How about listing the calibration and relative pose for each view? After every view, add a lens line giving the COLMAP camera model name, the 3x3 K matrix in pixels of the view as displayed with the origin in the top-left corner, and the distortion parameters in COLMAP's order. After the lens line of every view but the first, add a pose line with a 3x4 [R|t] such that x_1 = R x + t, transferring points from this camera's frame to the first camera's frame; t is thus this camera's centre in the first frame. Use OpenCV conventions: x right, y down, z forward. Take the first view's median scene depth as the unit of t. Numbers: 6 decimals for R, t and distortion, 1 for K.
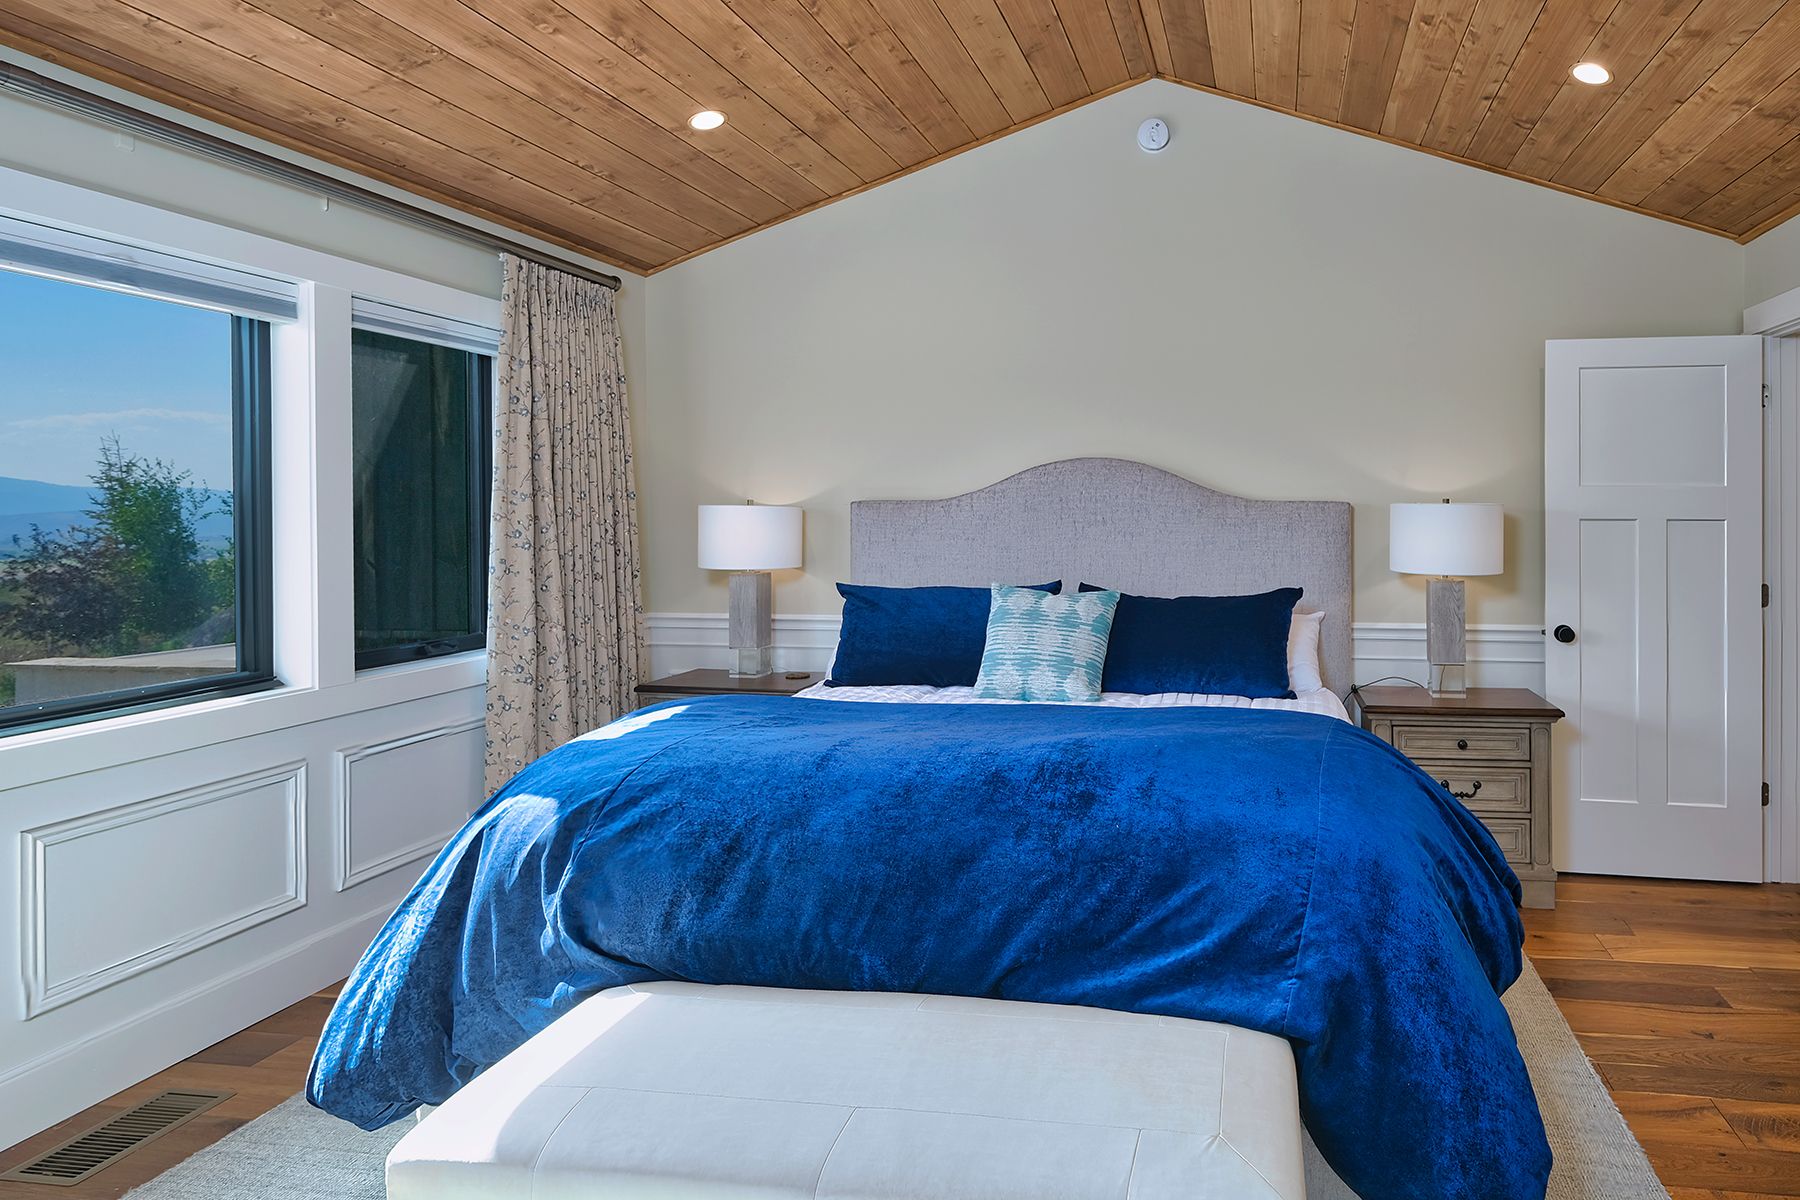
lens RADIAL K [[923.2, 0, 900.6], [0, 923.2, 516.3], [0, 0, 1]] dist [0.000298, 0.000265]
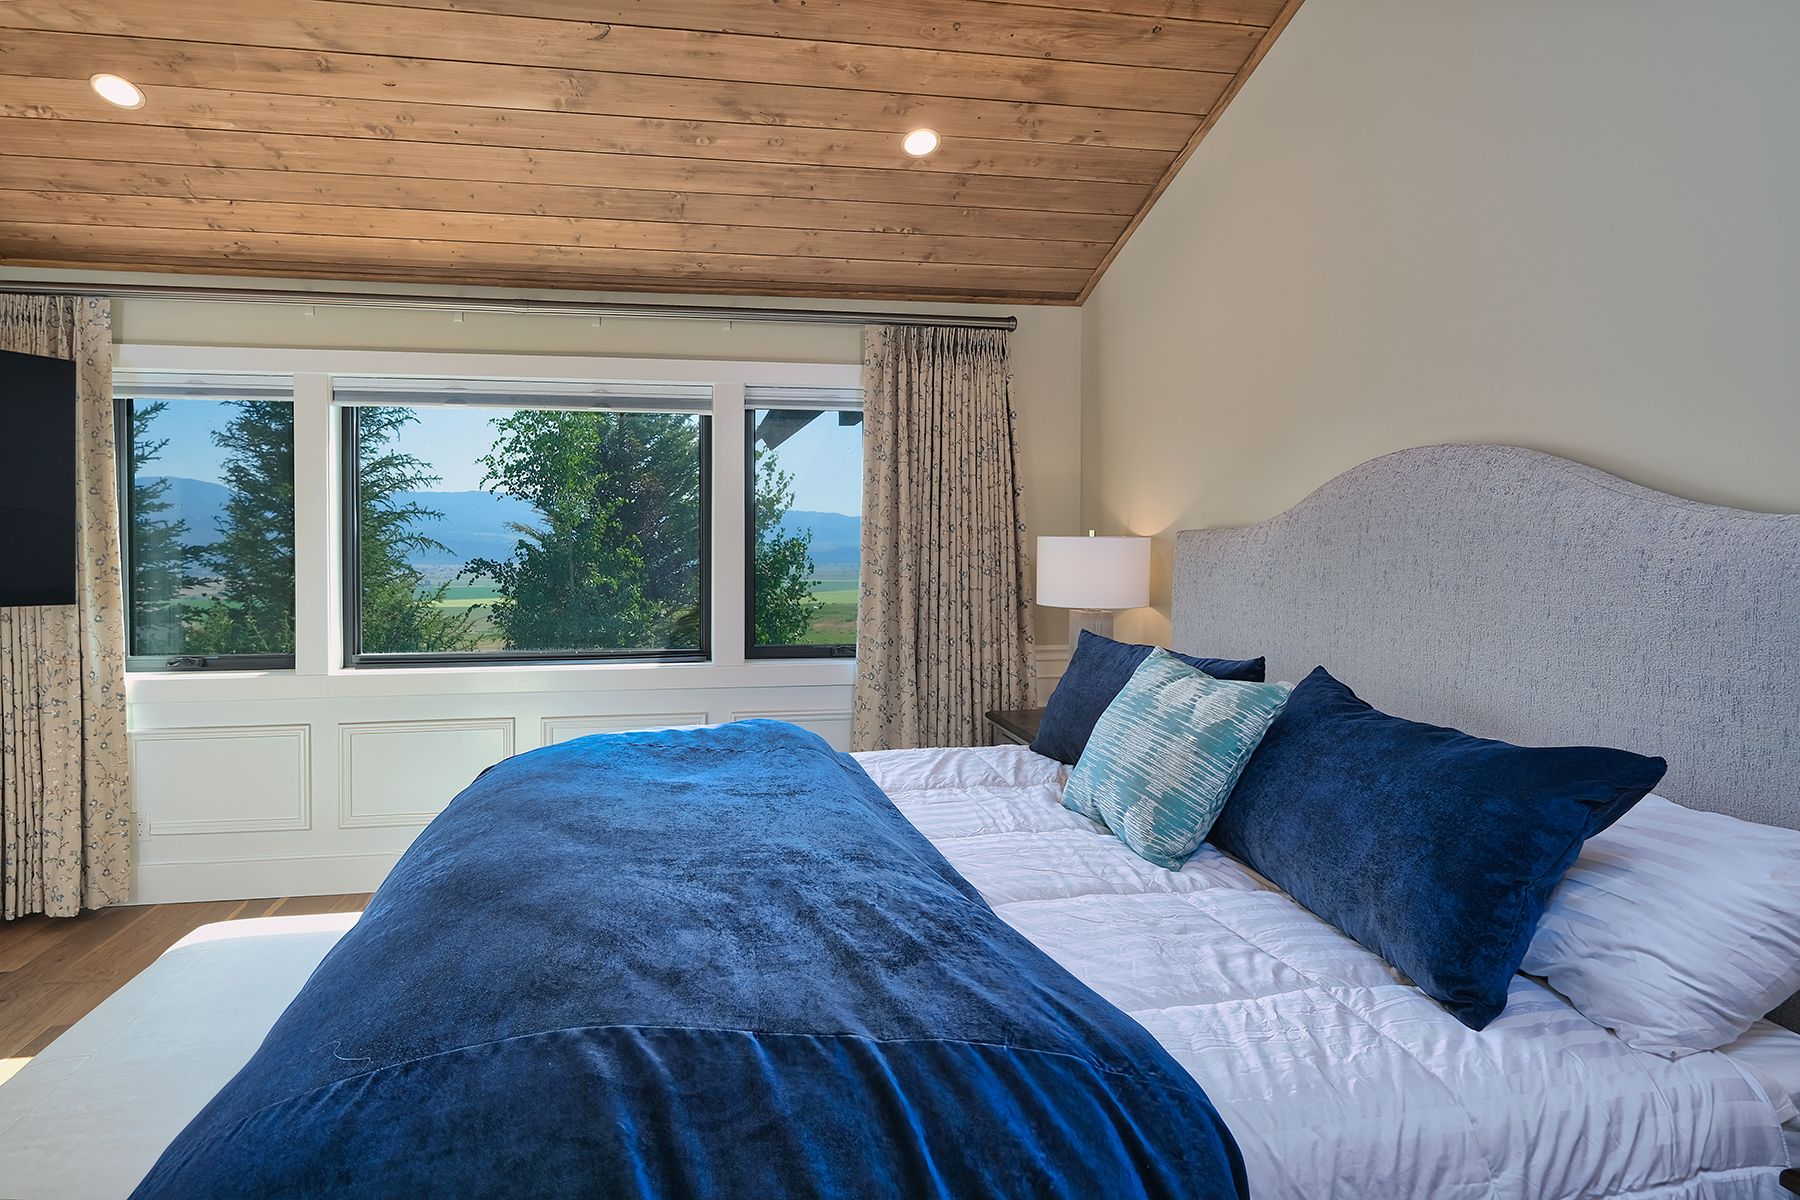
lens RADIAL K [[807.0, 0, 900.5], [0, 807.0, 556.6], [0, 0, 1]] dist [-0.000251, 0.000039]
pose [[0.495610, 0.016313, -0.868392, 0.477021], [-0.008124, 0.999867, 0.014146, -0.002213], [0.868507, 0.000043, 0.495676, 0.501426]]
